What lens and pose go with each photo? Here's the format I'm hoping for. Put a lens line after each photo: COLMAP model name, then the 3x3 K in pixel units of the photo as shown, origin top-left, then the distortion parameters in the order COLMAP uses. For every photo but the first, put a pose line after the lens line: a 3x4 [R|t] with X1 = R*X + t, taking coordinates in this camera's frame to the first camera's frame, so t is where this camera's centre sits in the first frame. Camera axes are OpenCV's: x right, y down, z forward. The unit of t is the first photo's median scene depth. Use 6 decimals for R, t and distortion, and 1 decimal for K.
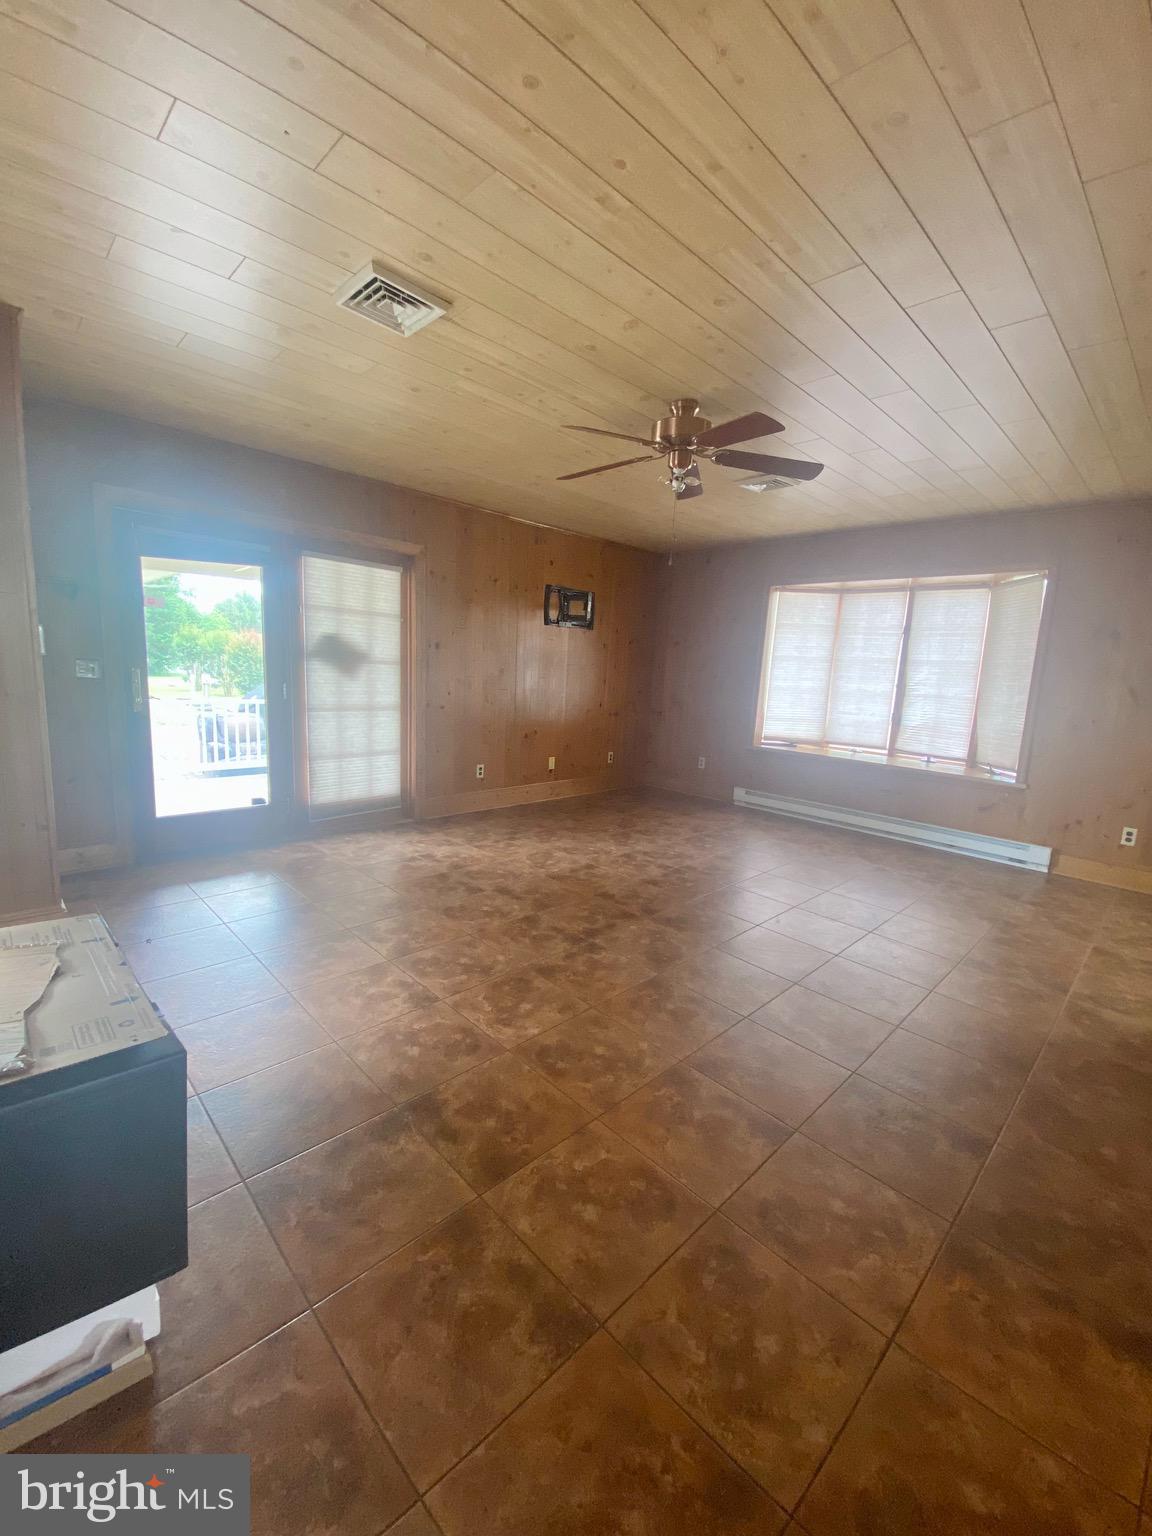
lens RADIAL K [[632.0, 0, 572.1], [0, 632.0, 770.1], [0, 0, 1]] dist [-0.001929, -0.003022]
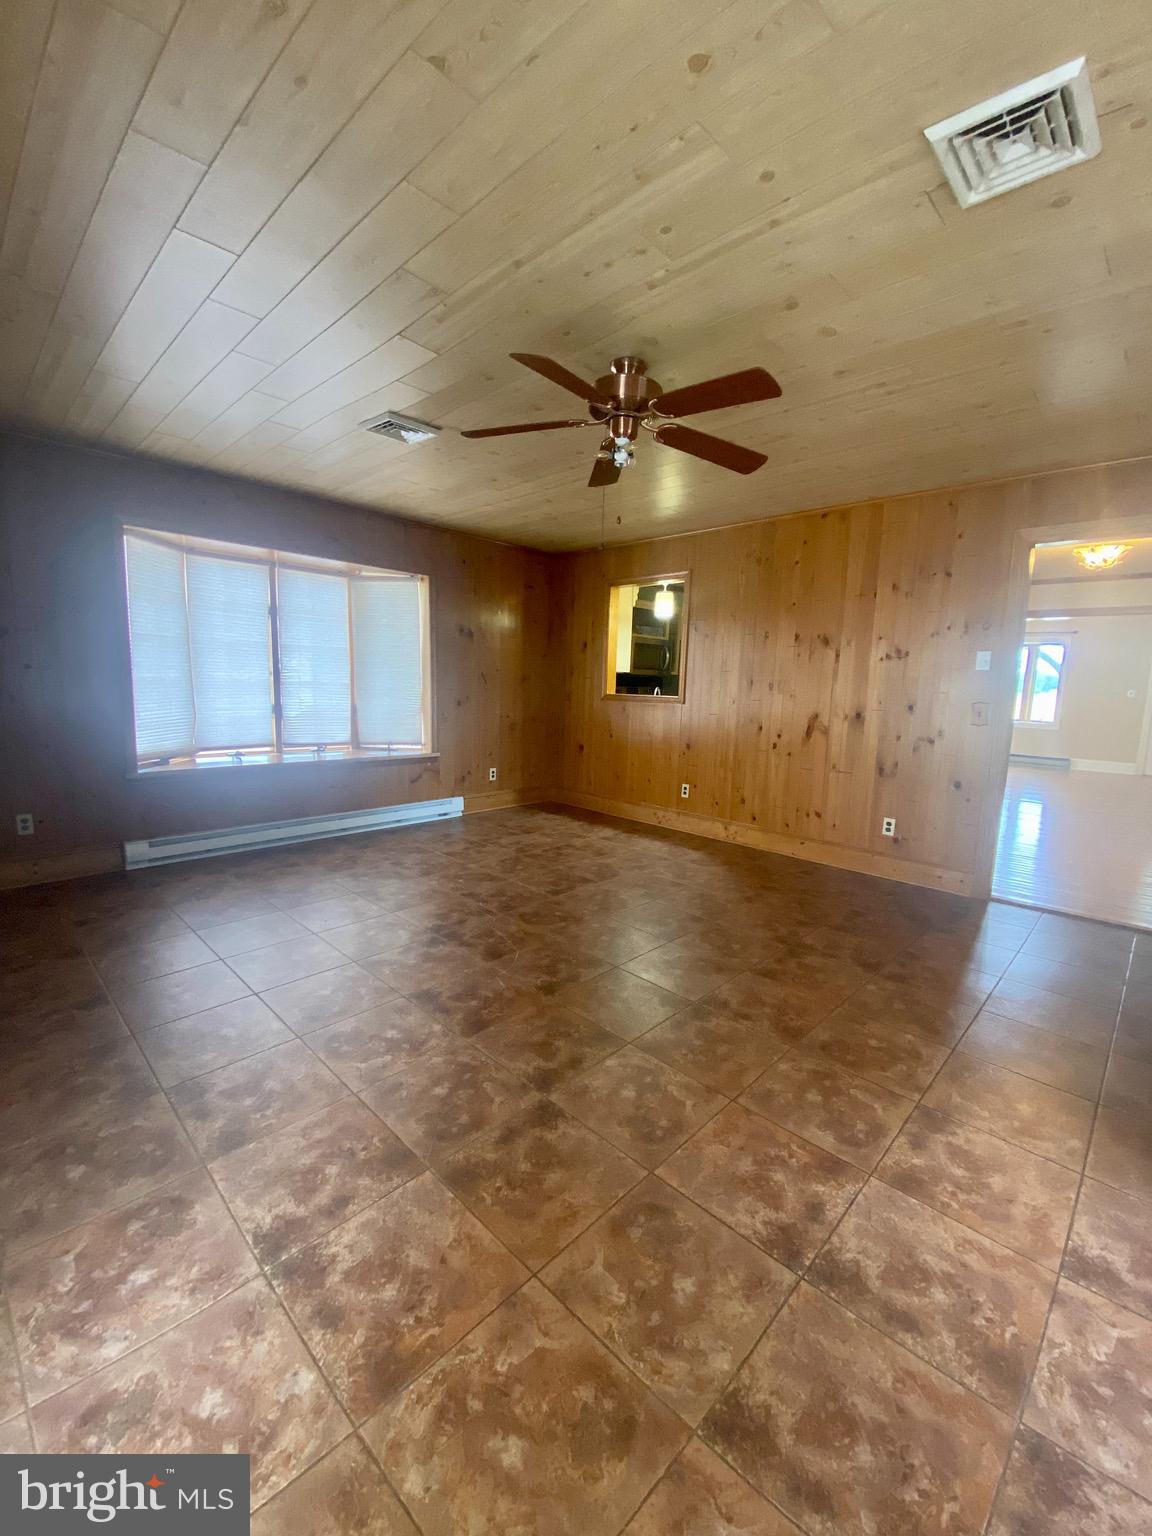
lens RADIAL K [[632.0, 0, 572.4], [0, 632.0, 765.7], [0, 0, 1]] dist [-0.001929, -0.003022]
pose [[-0.046091, -0.187005, 0.981277, -0.481053], [0.126280, 0.973350, 0.191426, -0.148237], [-0.990923, 0.132739, -0.021248, 0.741528]]
